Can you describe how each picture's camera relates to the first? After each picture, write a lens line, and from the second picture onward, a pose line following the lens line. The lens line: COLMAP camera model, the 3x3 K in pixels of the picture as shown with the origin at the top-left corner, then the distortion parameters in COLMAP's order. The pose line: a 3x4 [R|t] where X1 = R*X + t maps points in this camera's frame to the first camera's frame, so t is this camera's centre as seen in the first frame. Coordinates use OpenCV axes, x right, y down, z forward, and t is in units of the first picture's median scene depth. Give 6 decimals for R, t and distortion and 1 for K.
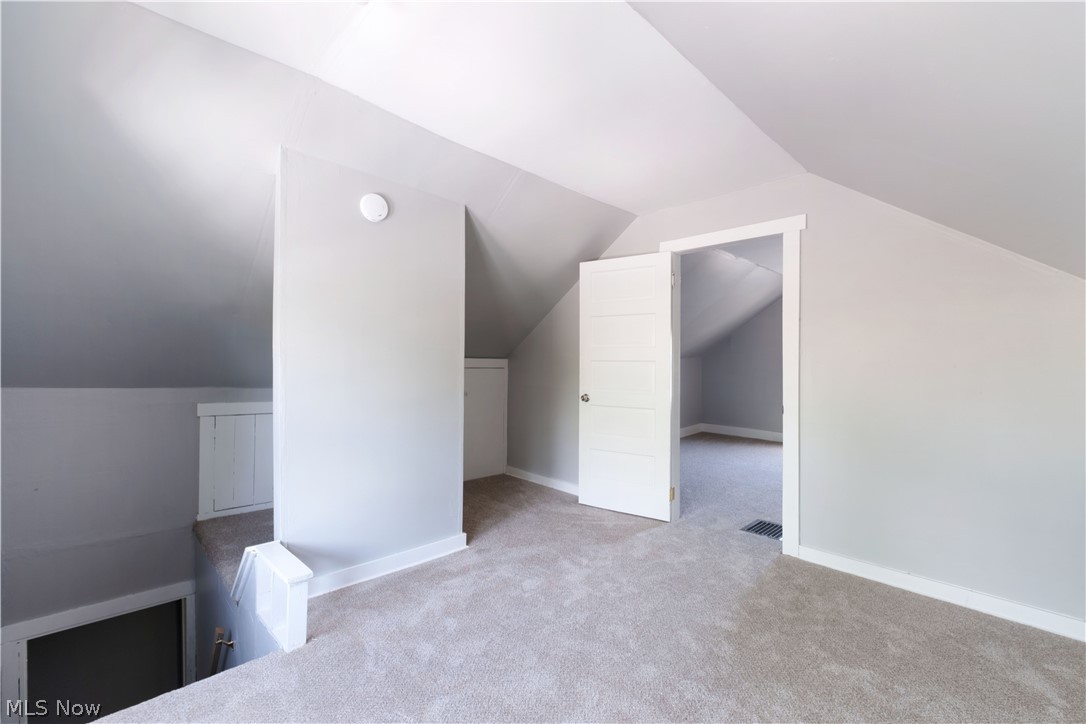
lens RADIAL K [[454.2, 0, 543.2], [0, 454.2, 364.3], [0, 0, 1]] dist [-0.007663, 0.000878]
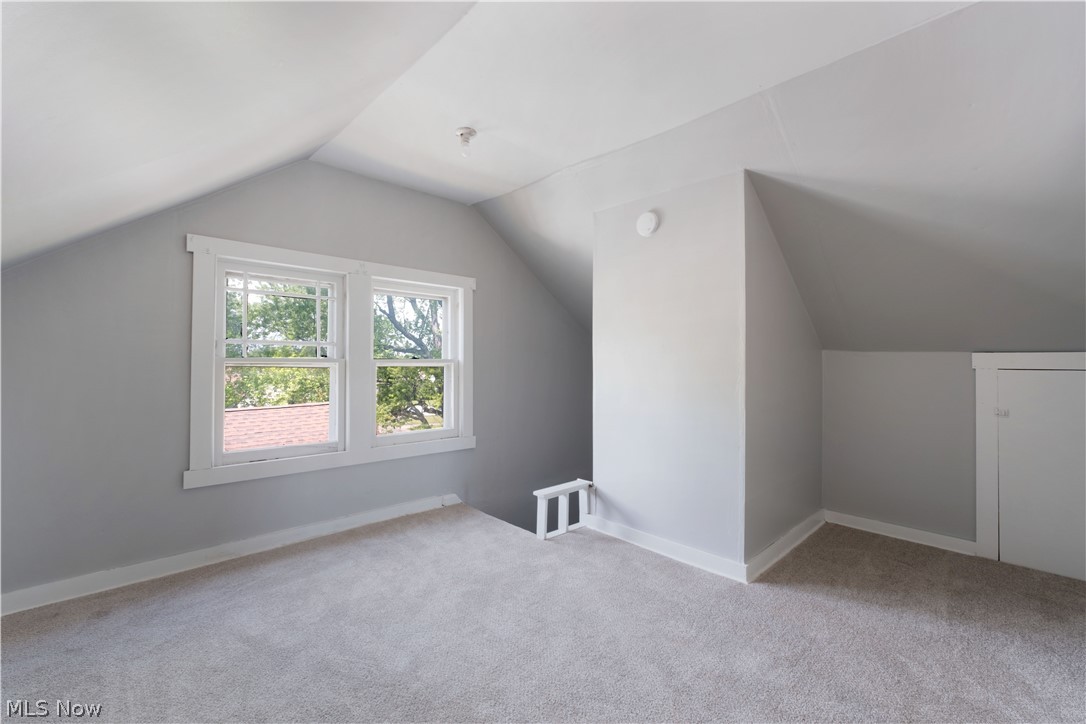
lens RADIAL K [[454.2, 0, 543.3], [0, 454.2, 360.3], [0, 0, 1]] dist [-0.007663, 0.000878]
pose [[-0.004212, -0.015879, -0.999865, 0.683028], [-0.011730, 0.999806, -0.015828, 0.017432], [0.999922, 0.011662, -0.004397, 0.654940]]
